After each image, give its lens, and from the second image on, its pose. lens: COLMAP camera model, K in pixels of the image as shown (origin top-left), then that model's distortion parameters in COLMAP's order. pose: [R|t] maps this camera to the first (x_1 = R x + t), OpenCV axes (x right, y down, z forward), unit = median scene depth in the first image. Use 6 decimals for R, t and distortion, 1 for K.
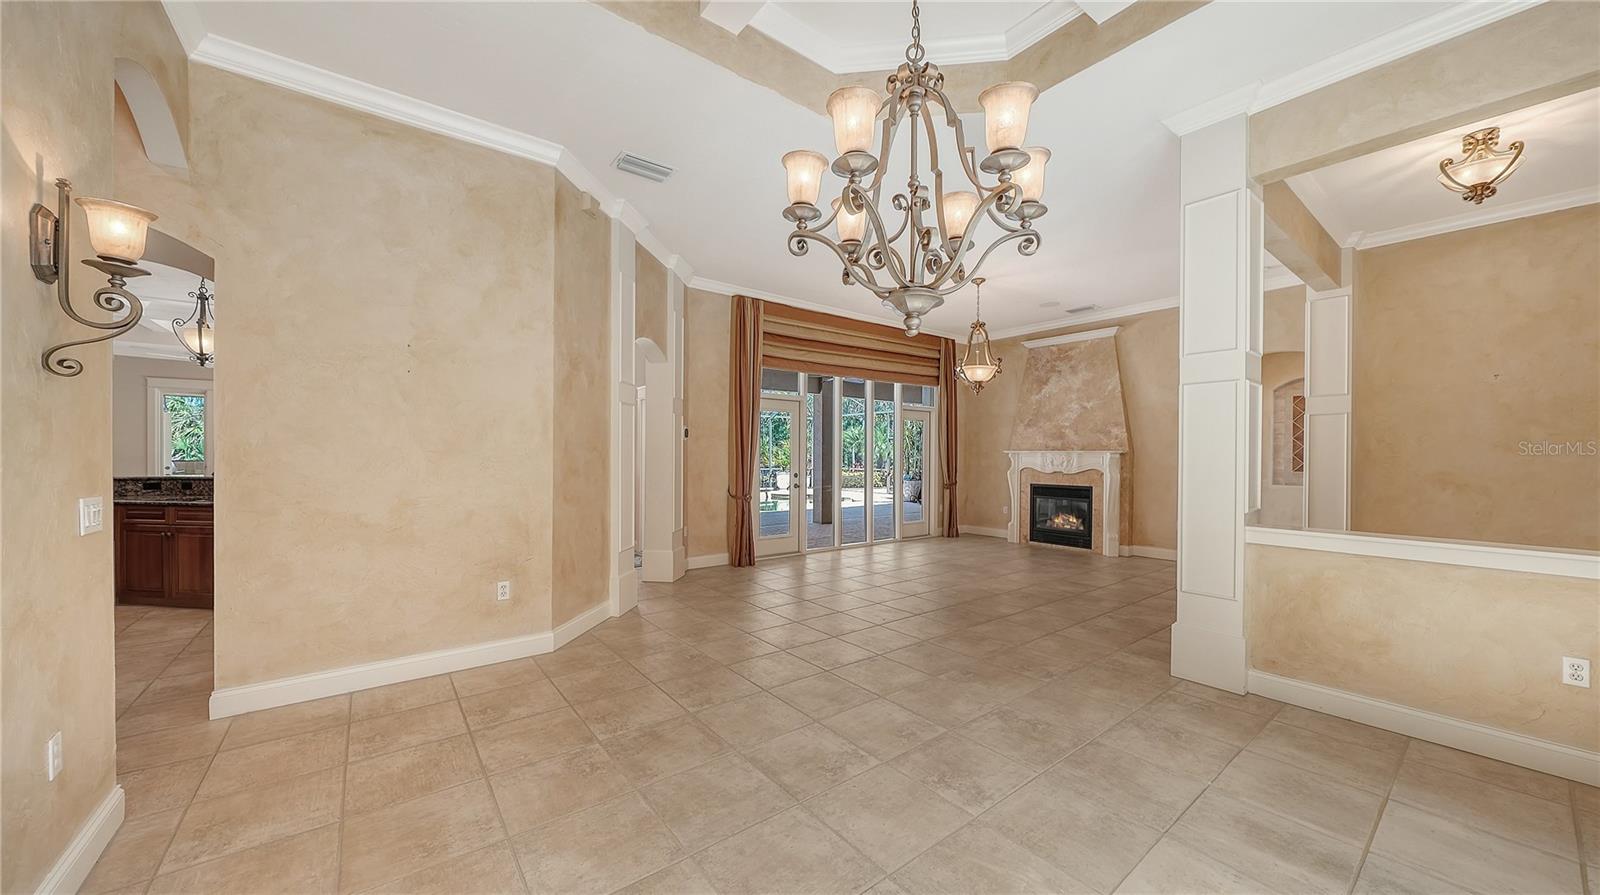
lens RADIAL K [[559.7, 0, 801.8], [0, 559.7, 451.7], [0, 0, 1]] dist [0.000313, -0.000020]
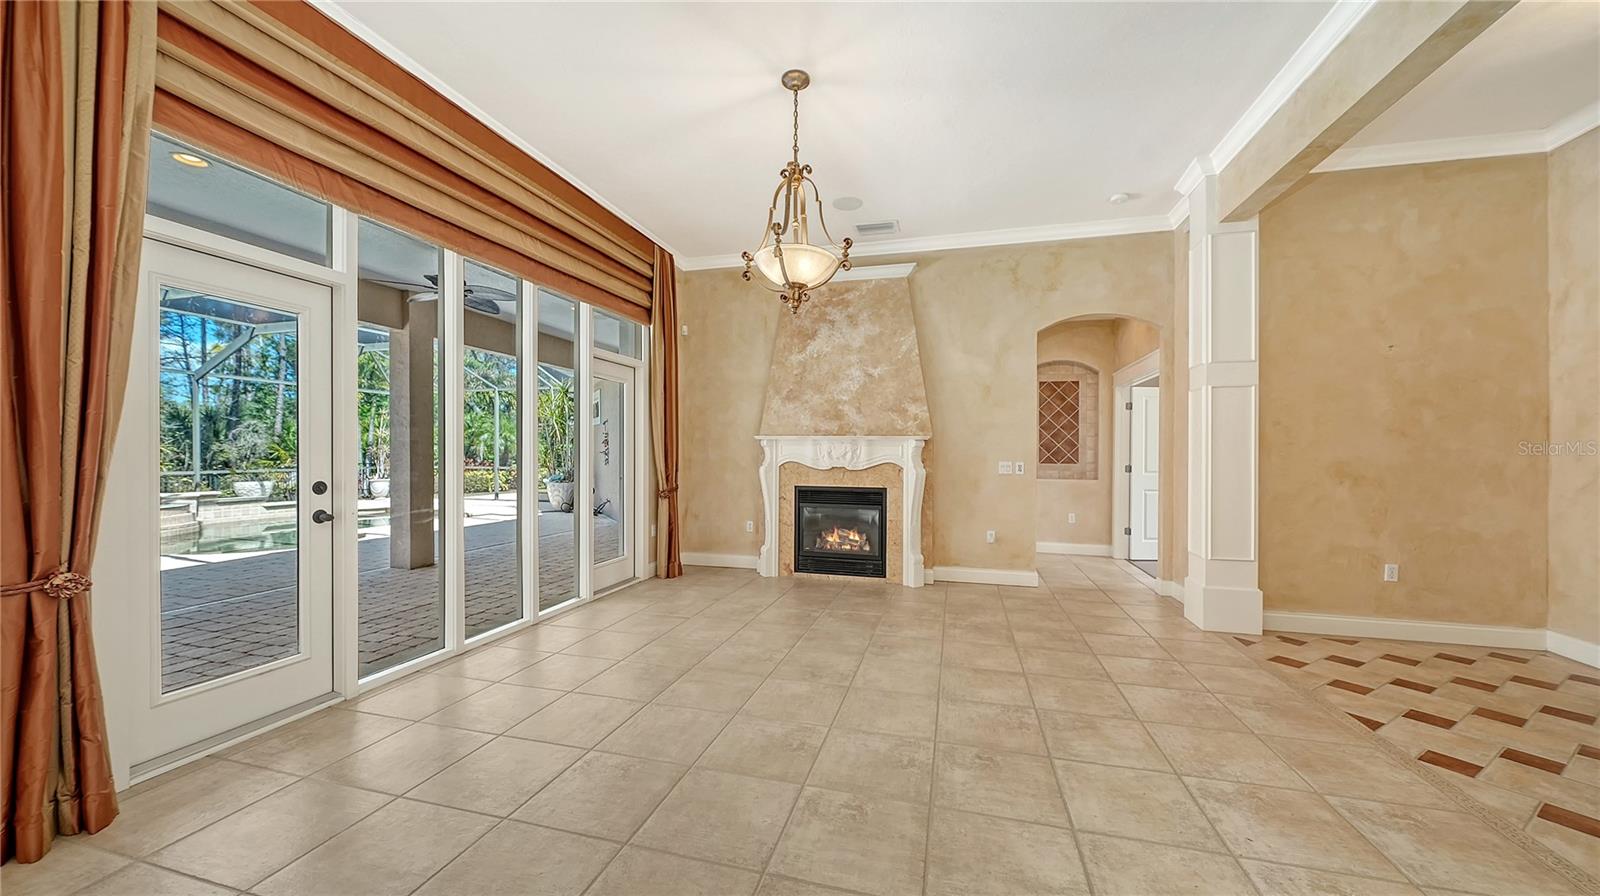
lens RADIAL K [[555.1, 0, 809.2], [0, 555.1, 463.0], [0, 0, 1]] dist [-0.001741, -0.000073]
pose [[0.792843, -0.009214, 0.609356, 0.021319], [-0.007368, 0.999668, 0.024702, 0.014129], [-0.609381, -0.024075, 0.792512, 0.484604]]
